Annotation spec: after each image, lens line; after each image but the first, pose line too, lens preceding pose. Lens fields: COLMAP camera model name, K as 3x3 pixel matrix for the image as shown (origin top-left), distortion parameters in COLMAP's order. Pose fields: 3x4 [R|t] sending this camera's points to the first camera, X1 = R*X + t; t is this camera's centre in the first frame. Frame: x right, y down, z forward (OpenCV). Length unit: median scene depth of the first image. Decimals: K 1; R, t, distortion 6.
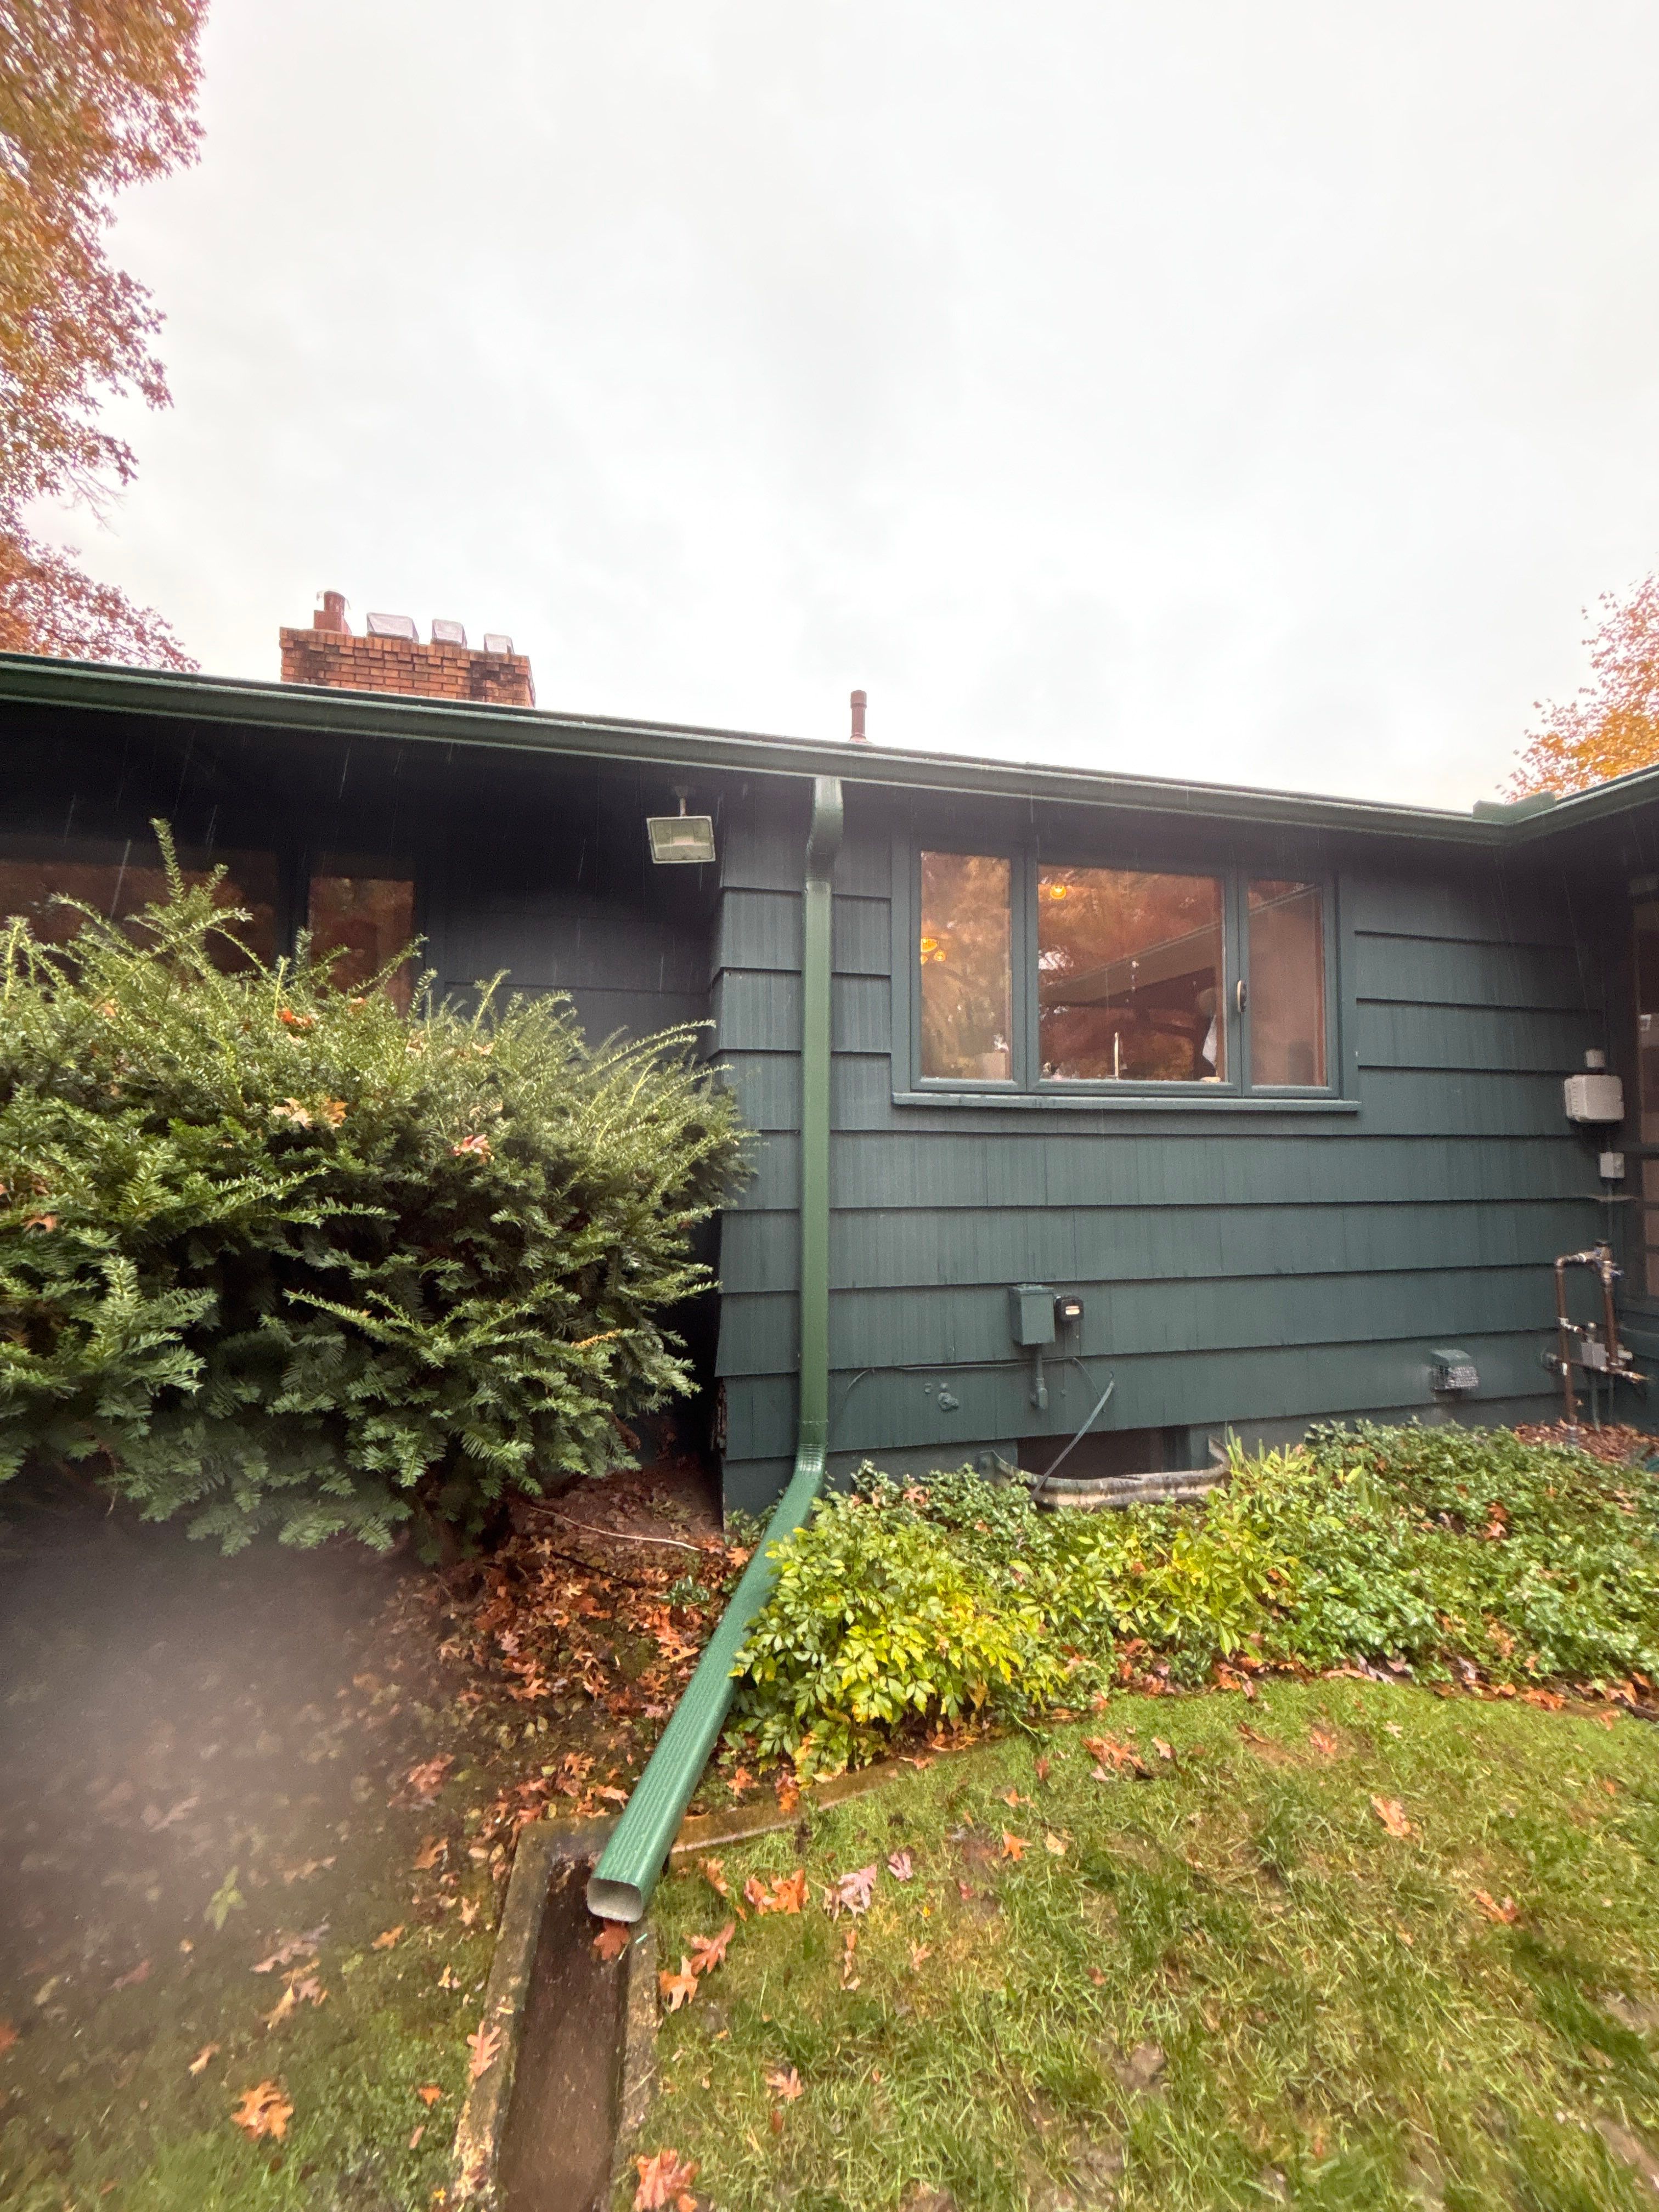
lens RADIAL K [[914.1, 0, 829.5], [0, 914.1, 1106.0], [0, 0, 1]] dist [0.003575, -0.000171]
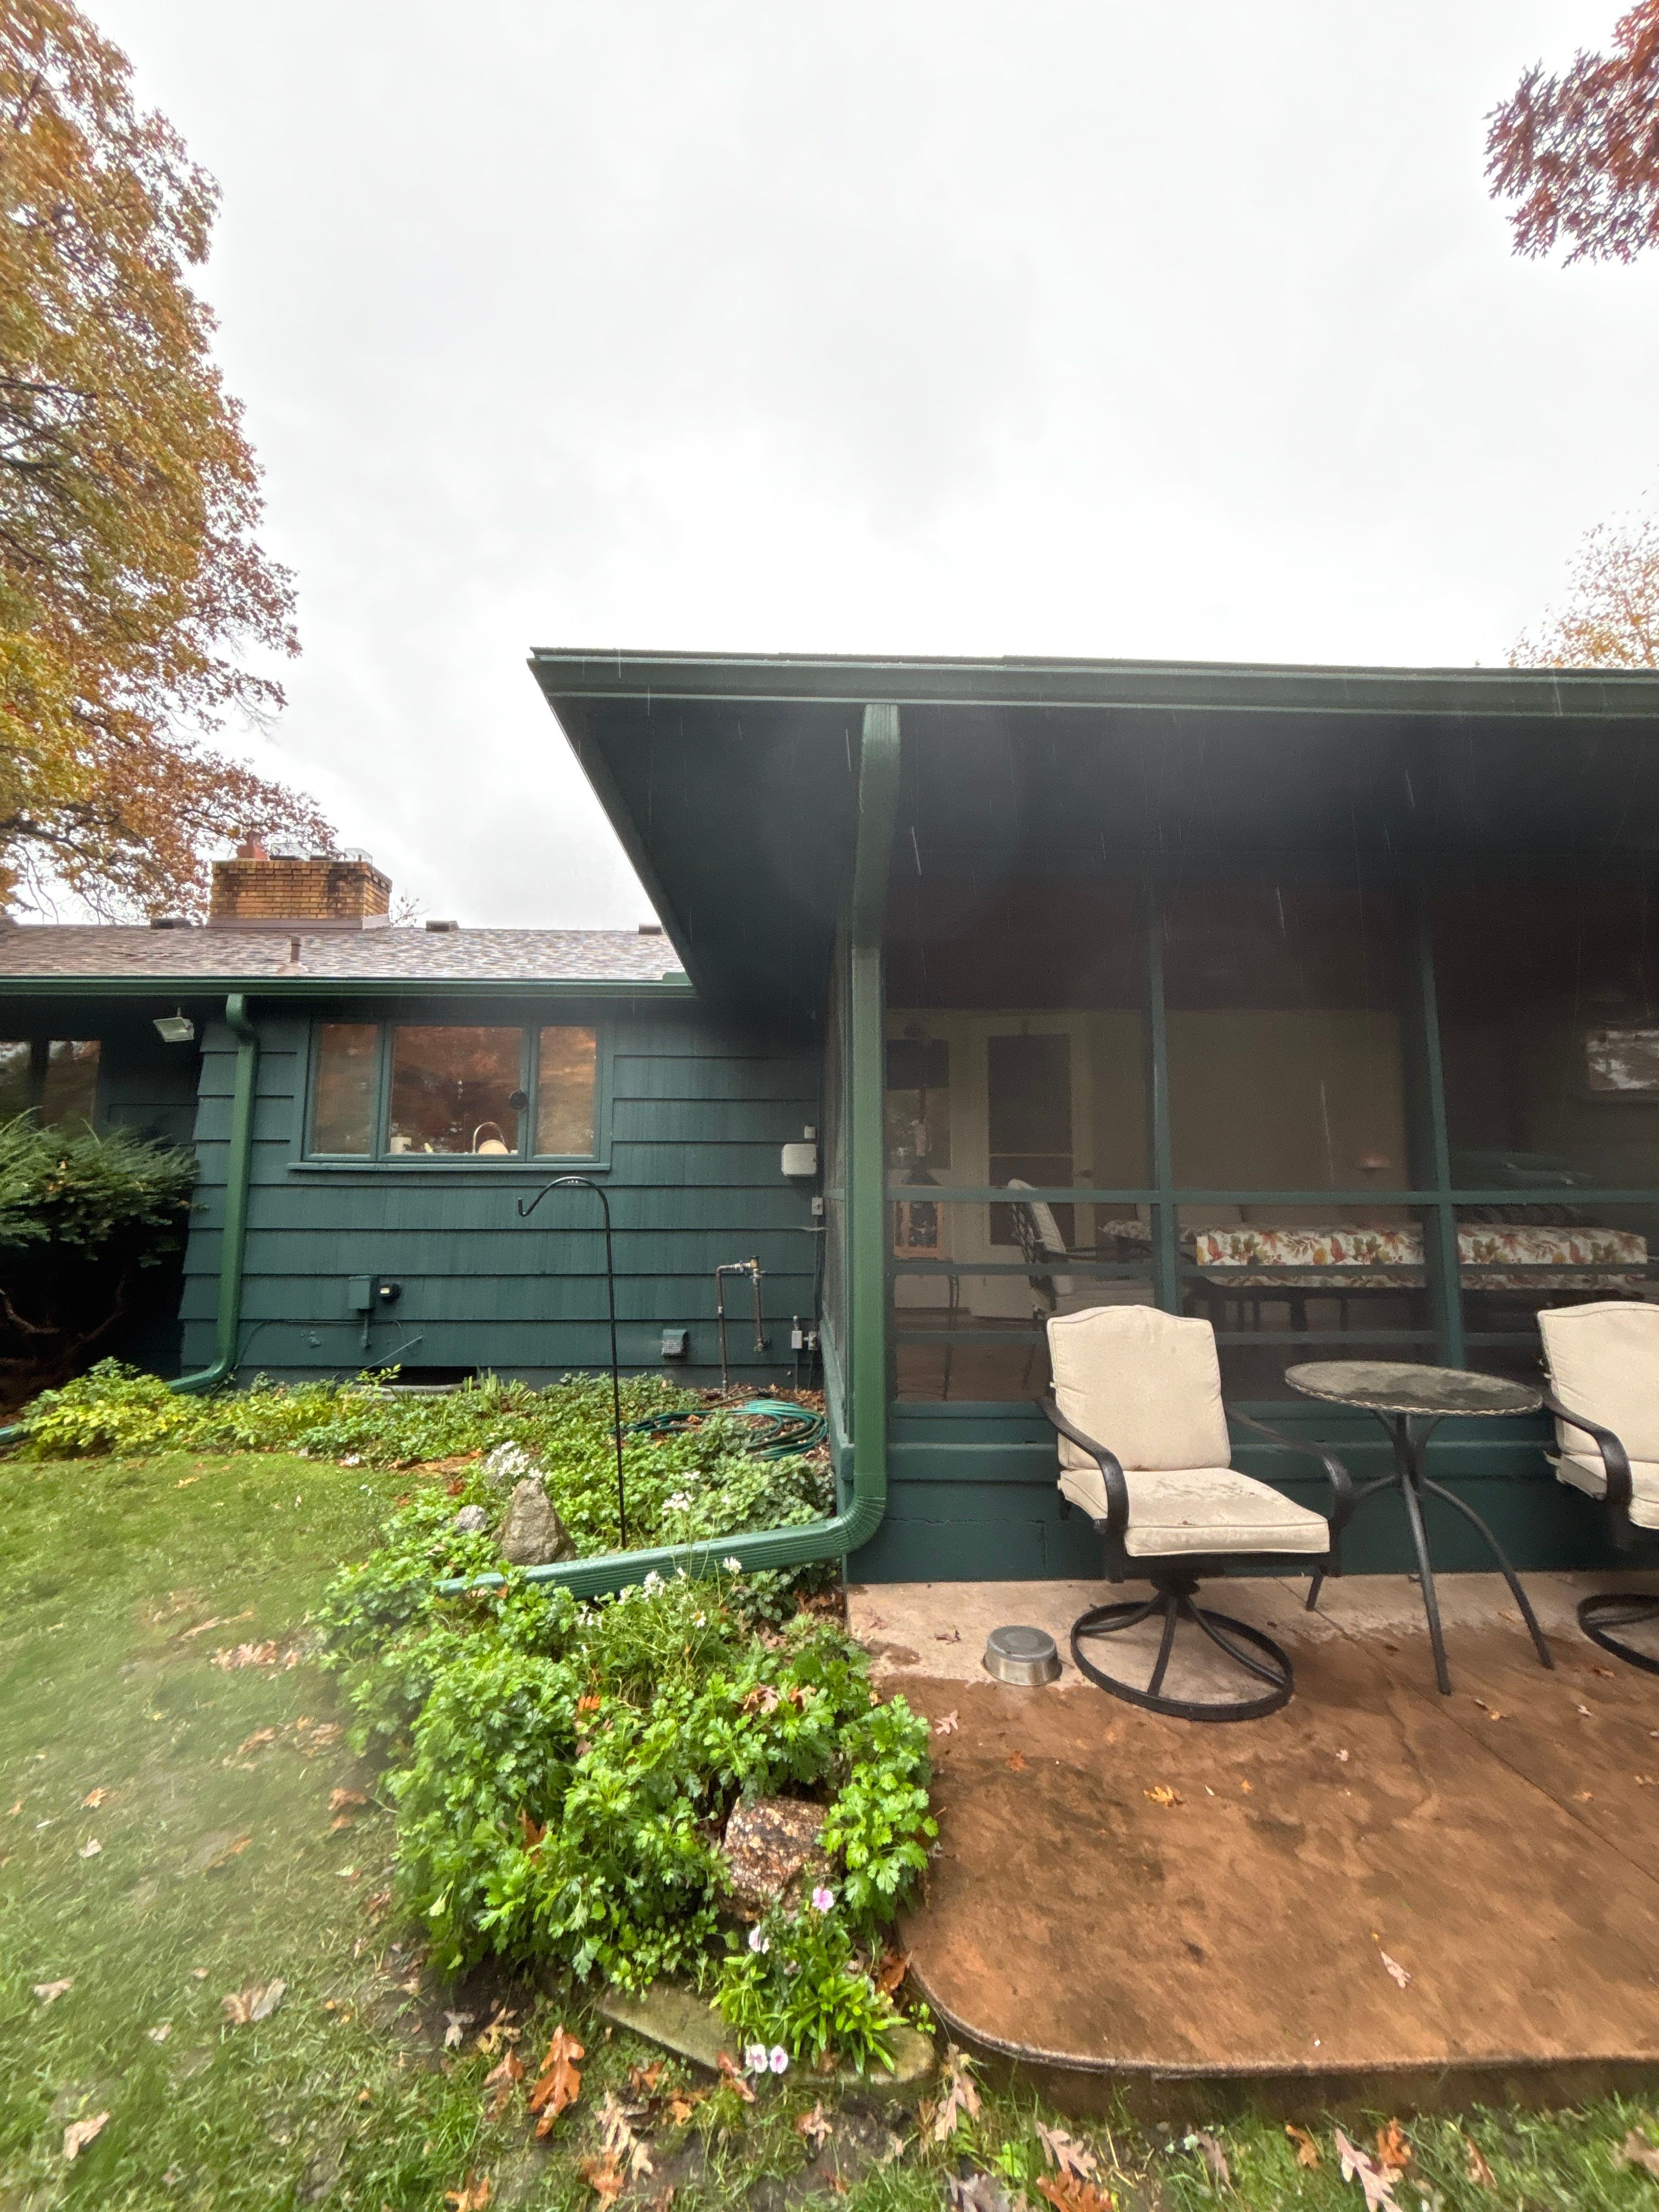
lens RADIAL K [[914.1, 0, 829.5], [0, 914.1, 1106.0], [0, 0, 1]] dist [0.003575, -0.000171]
pose [[0.976932, -0.024484, -0.212143, 1.299145], [0.010209, 0.997625, -0.068121, 0.005883], [0.213307, 0.064384, 0.974861, -0.449990]]
